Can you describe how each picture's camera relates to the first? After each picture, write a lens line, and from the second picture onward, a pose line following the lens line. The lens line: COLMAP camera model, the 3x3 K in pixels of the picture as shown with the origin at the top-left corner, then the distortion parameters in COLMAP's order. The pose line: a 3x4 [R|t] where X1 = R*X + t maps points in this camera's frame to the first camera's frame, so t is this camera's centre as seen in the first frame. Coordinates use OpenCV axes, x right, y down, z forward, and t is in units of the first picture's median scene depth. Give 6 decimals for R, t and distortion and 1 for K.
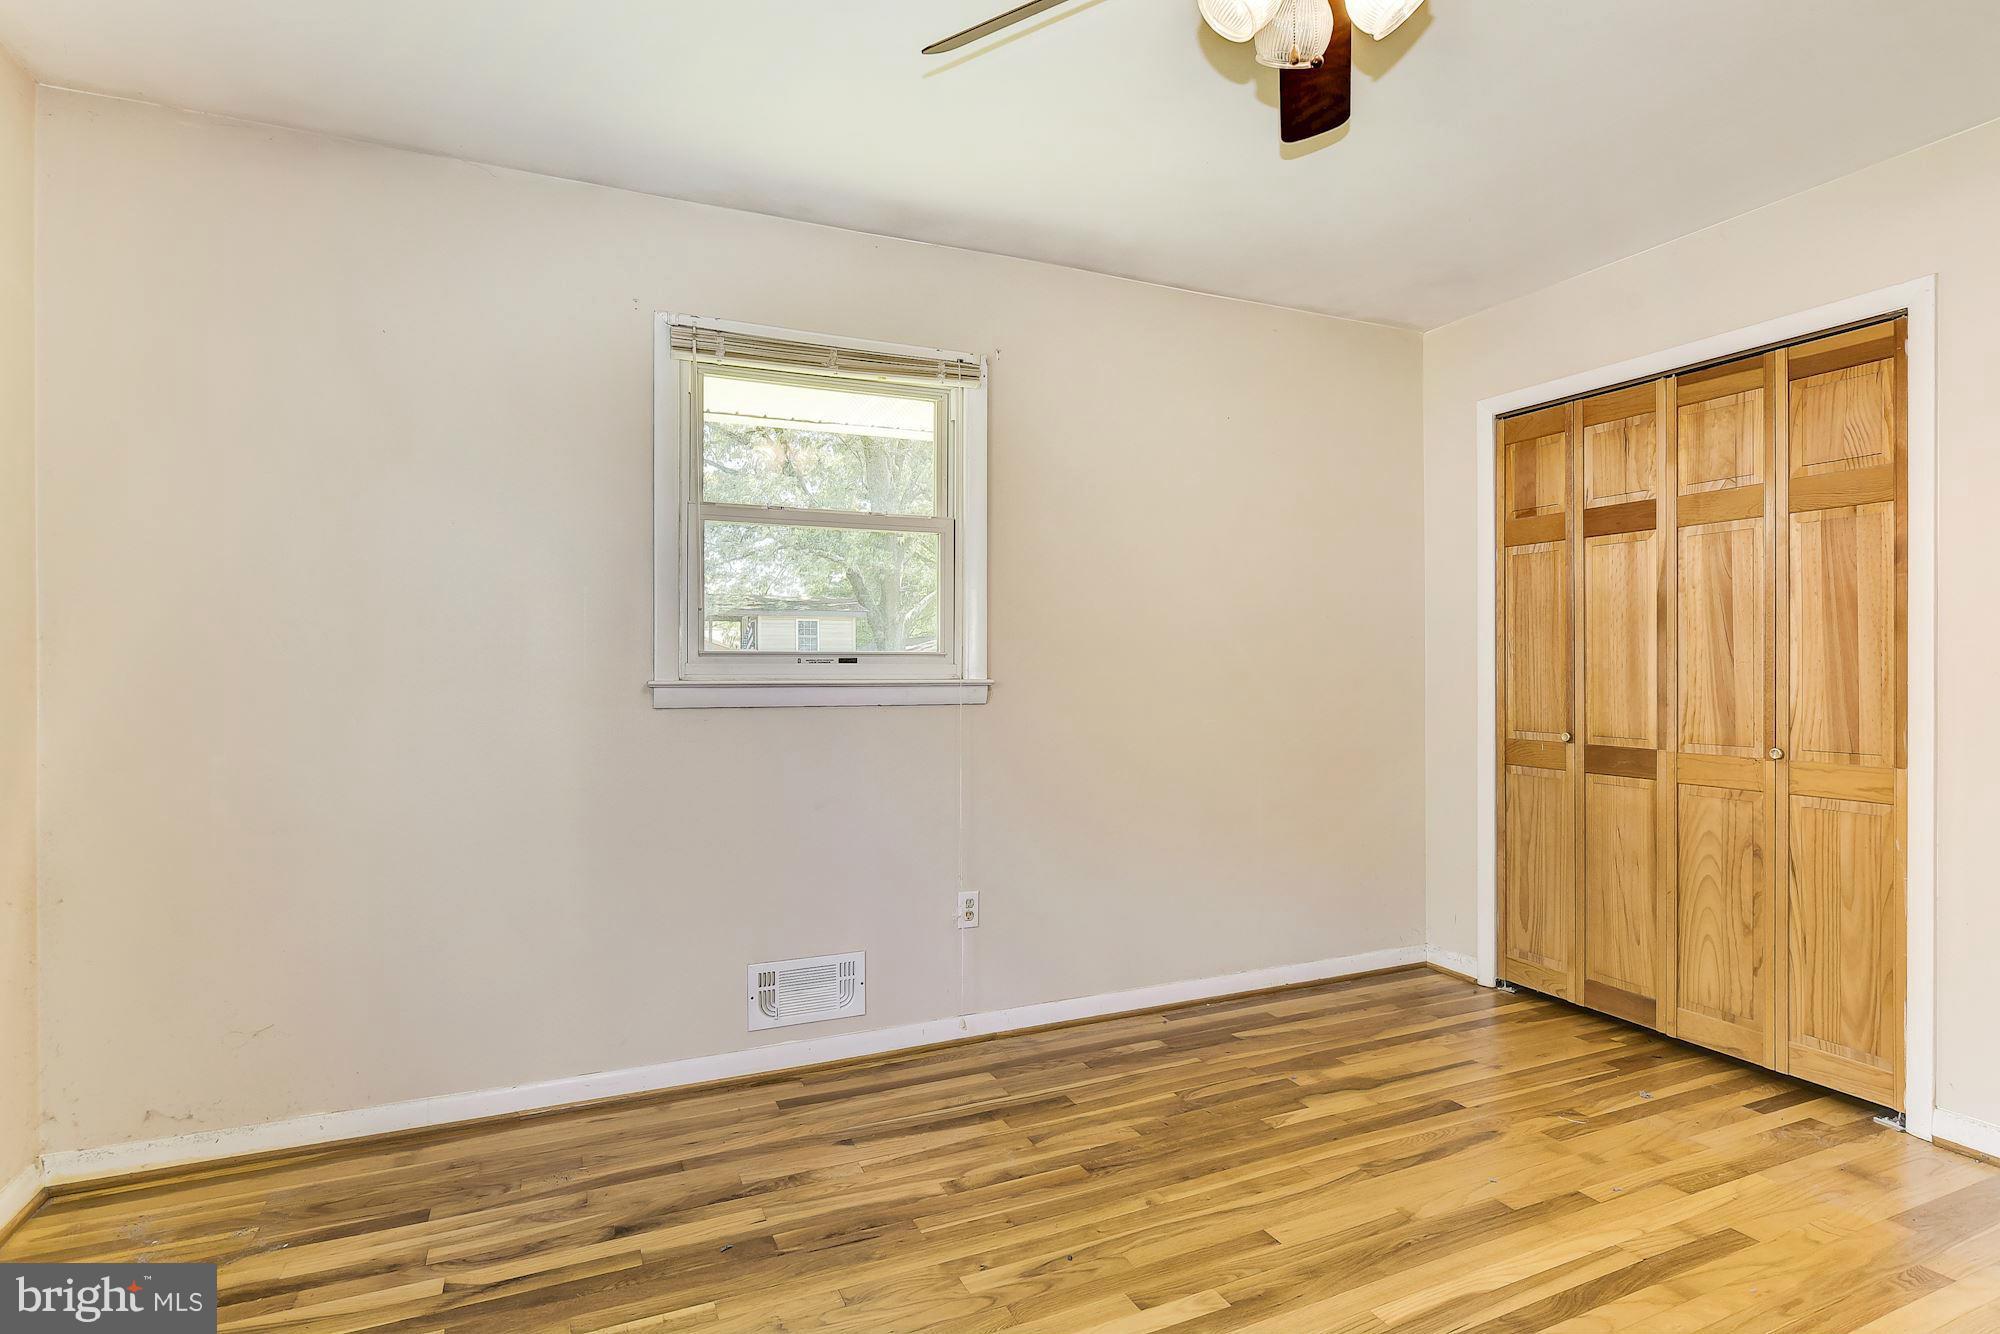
lens RADIAL K [[1013.0, 0, 996.9], [0, 1013.0, 673.8], [0, 0, 1]] dist [-0.009603, 0.004329]
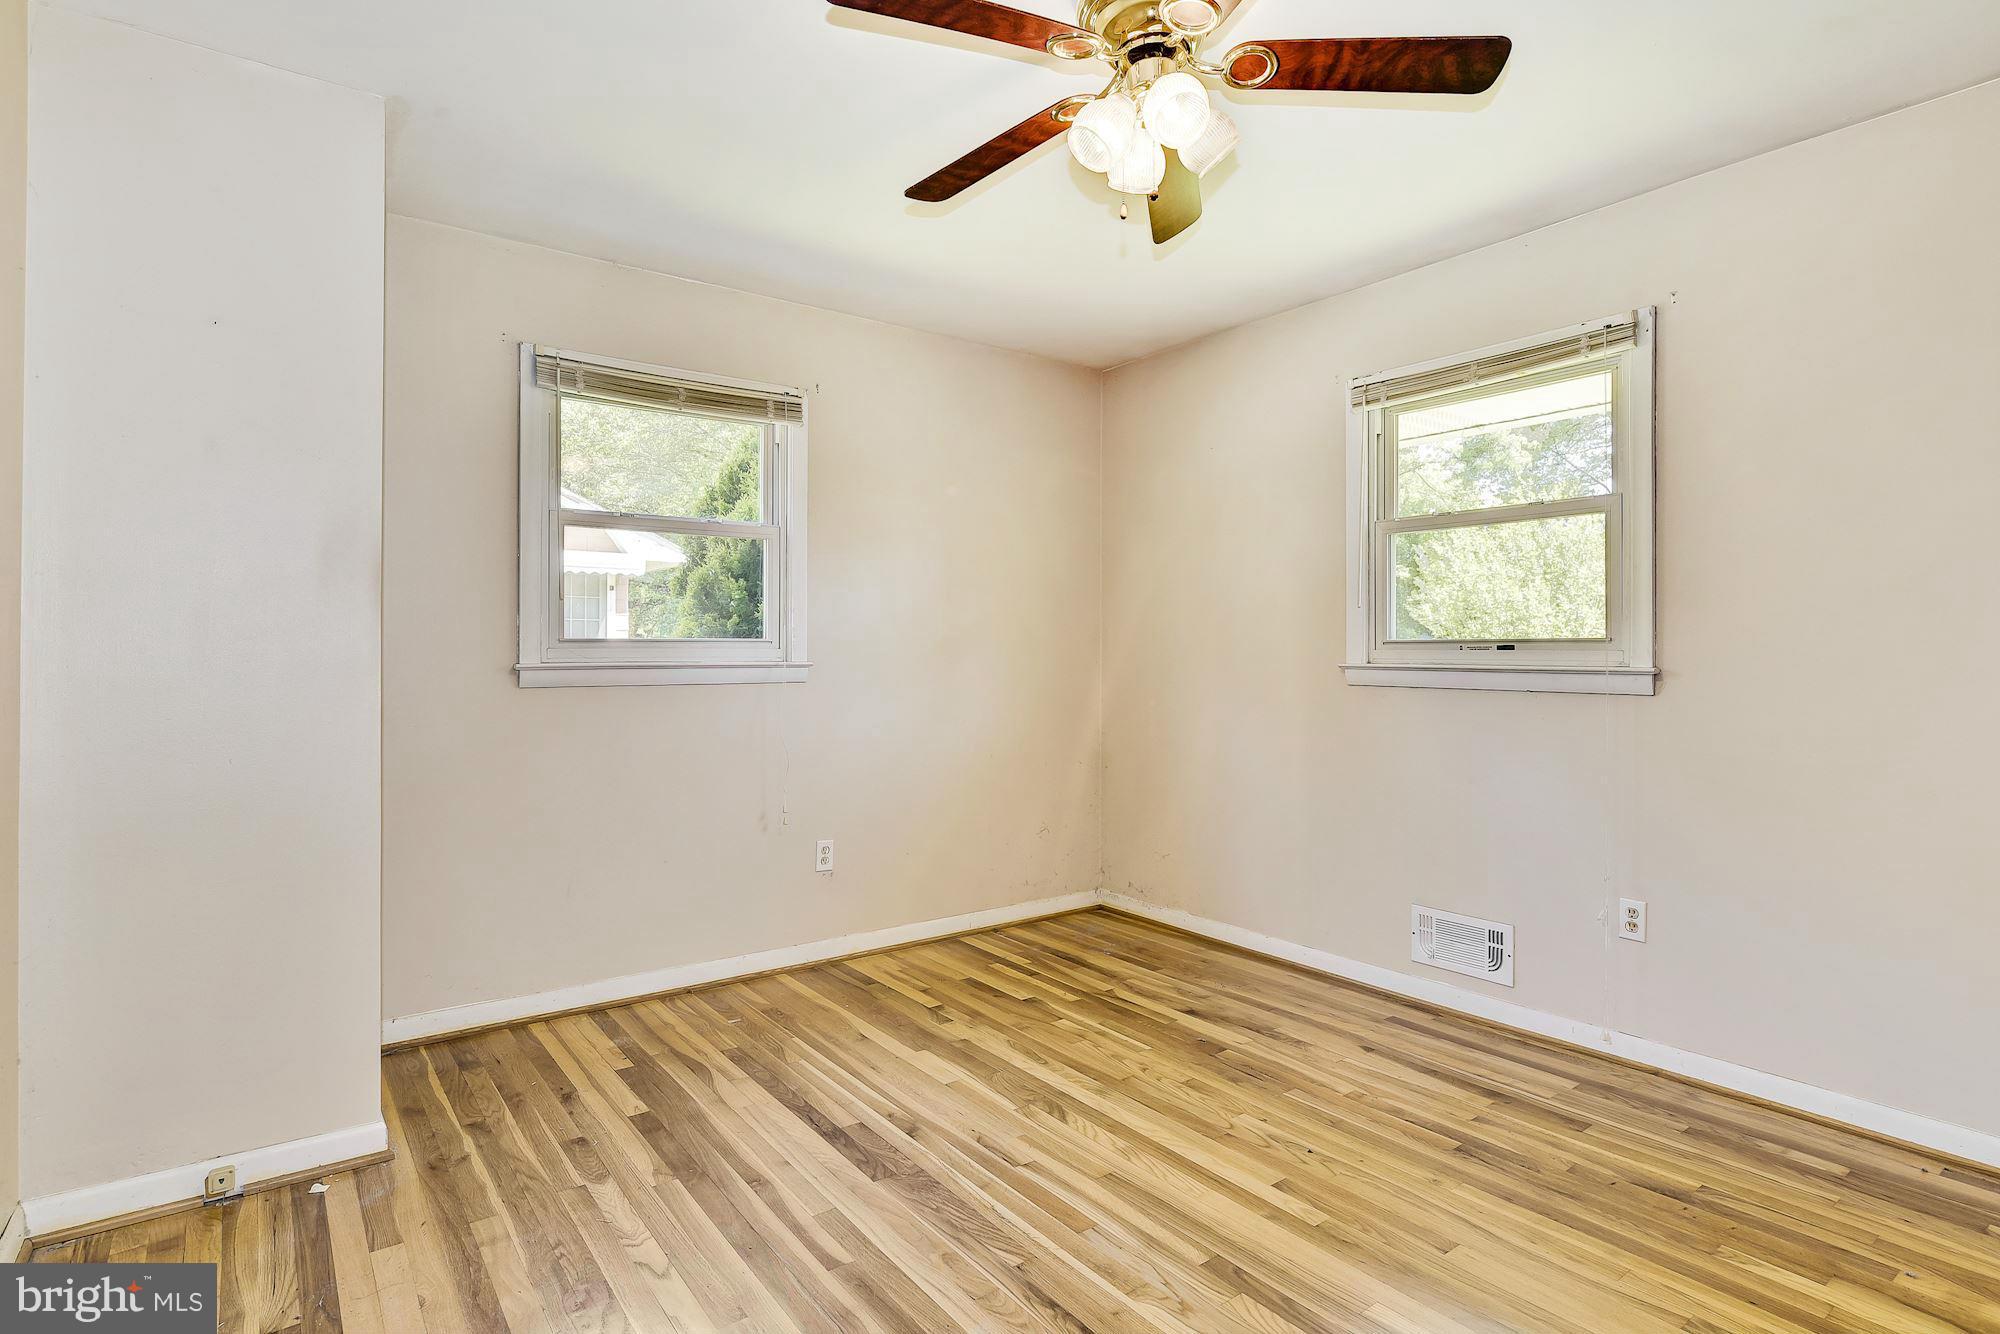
lens RADIAL K [[1013.0, 0, 987.7], [0, 1013.0, 651.7], [0, 0, 1]] dist [-0.009603, 0.004329]
pose [[0.208017, 0.002600, -0.978122, 0.819008], [-0.007545, 0.999971, 0.001053, -0.005902], [0.978096, 0.007161, 0.208030, 0.267825]]
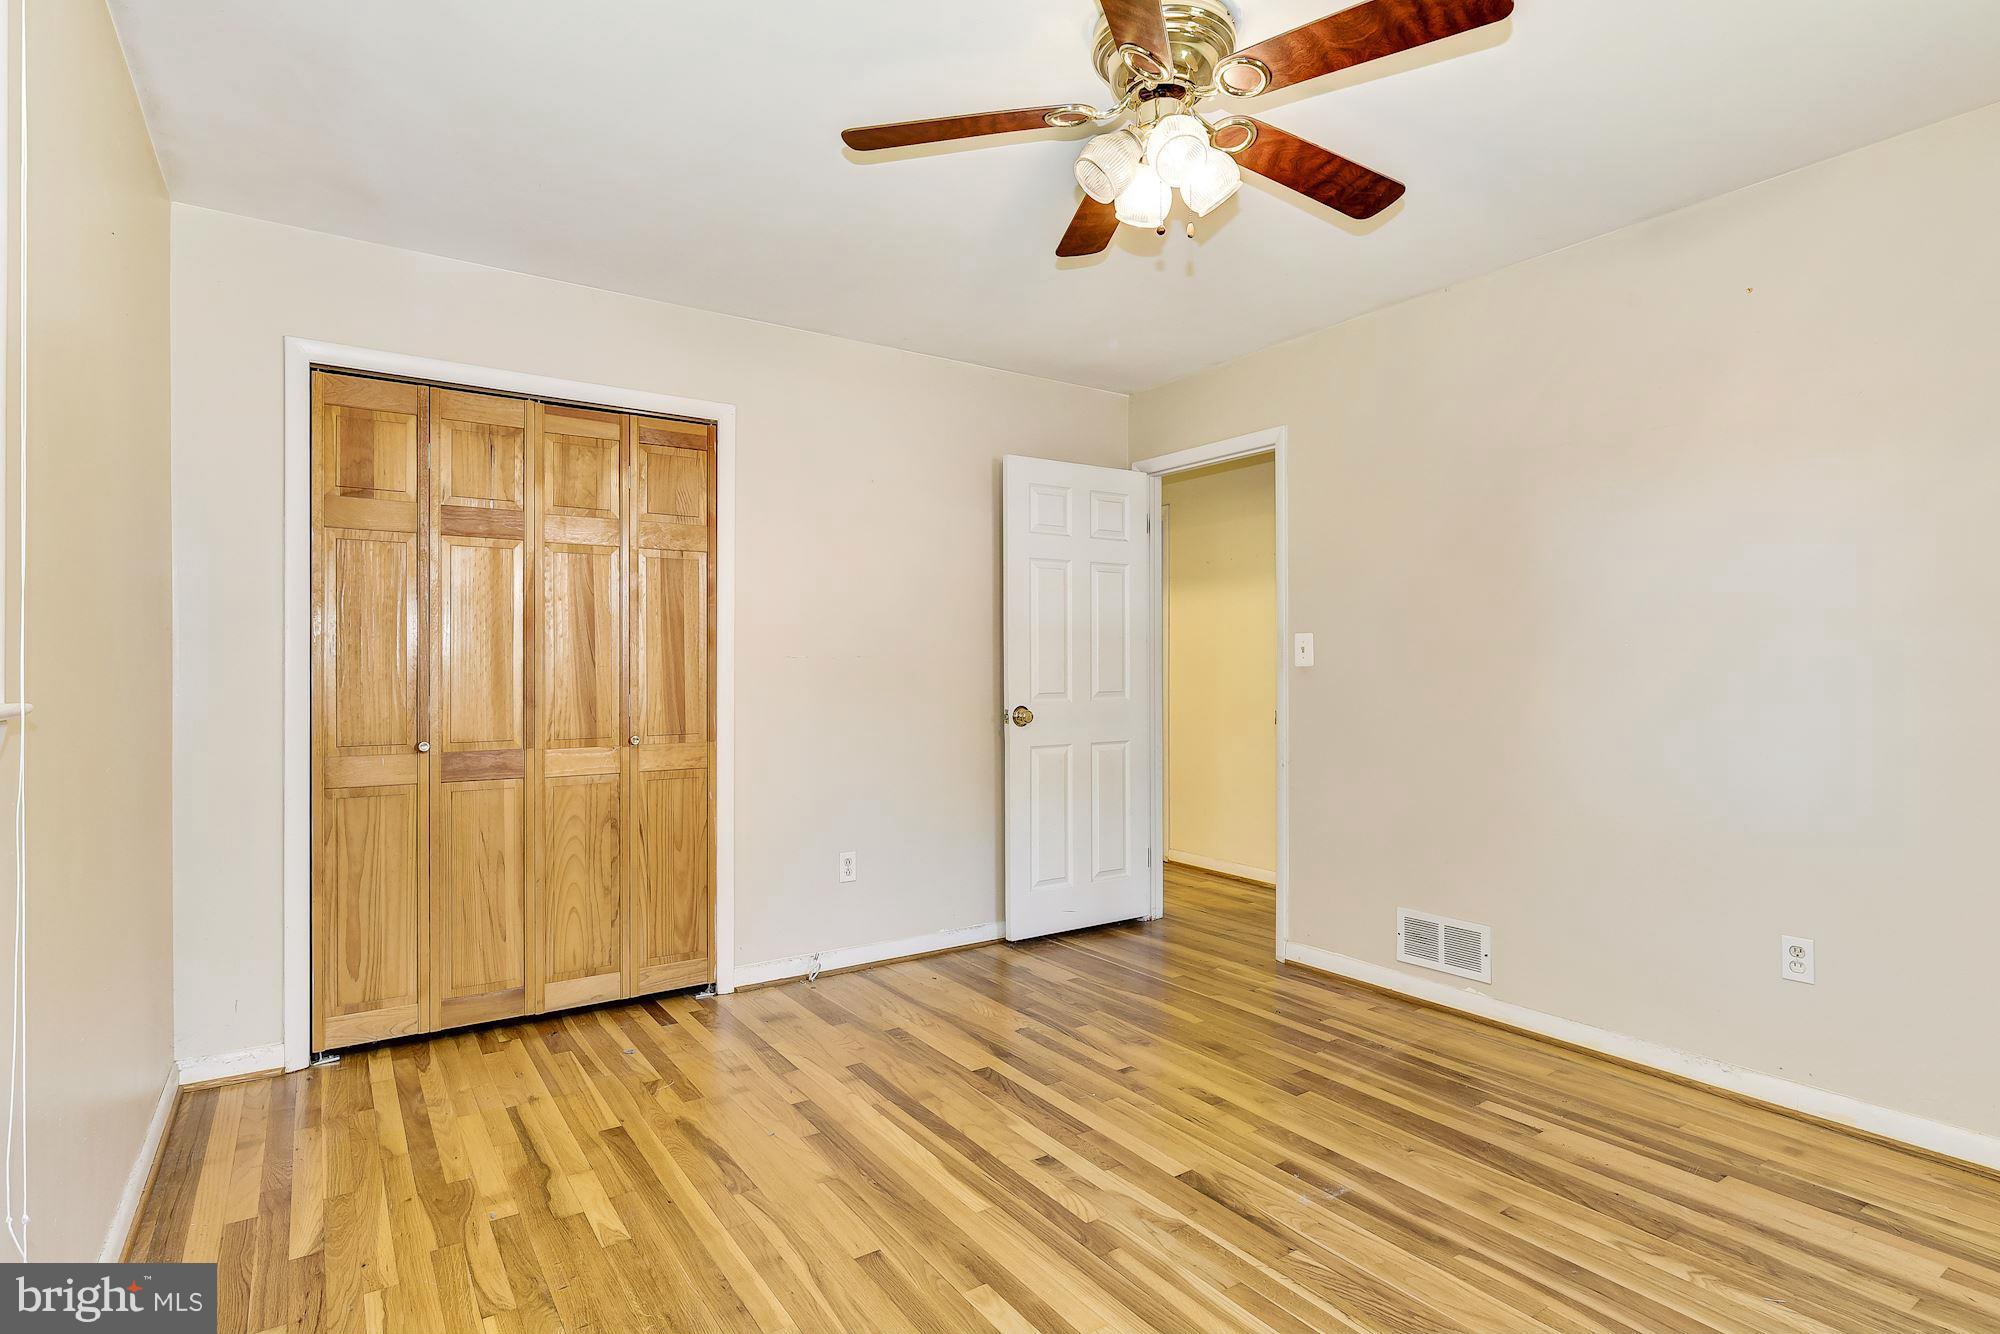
lens RADIAL K [[1013.0, 0, 1000.6], [0, 1013.0, 669.5], [0, 0, 1]] dist [-0.009603, 0.004329]
pose [[-0.186599, 0.001178, 0.982435, -0.519235], [0.009949, 0.999950, 0.000690, -0.004030], [-0.982386, 0.009903, -0.186601, 0.769461]]
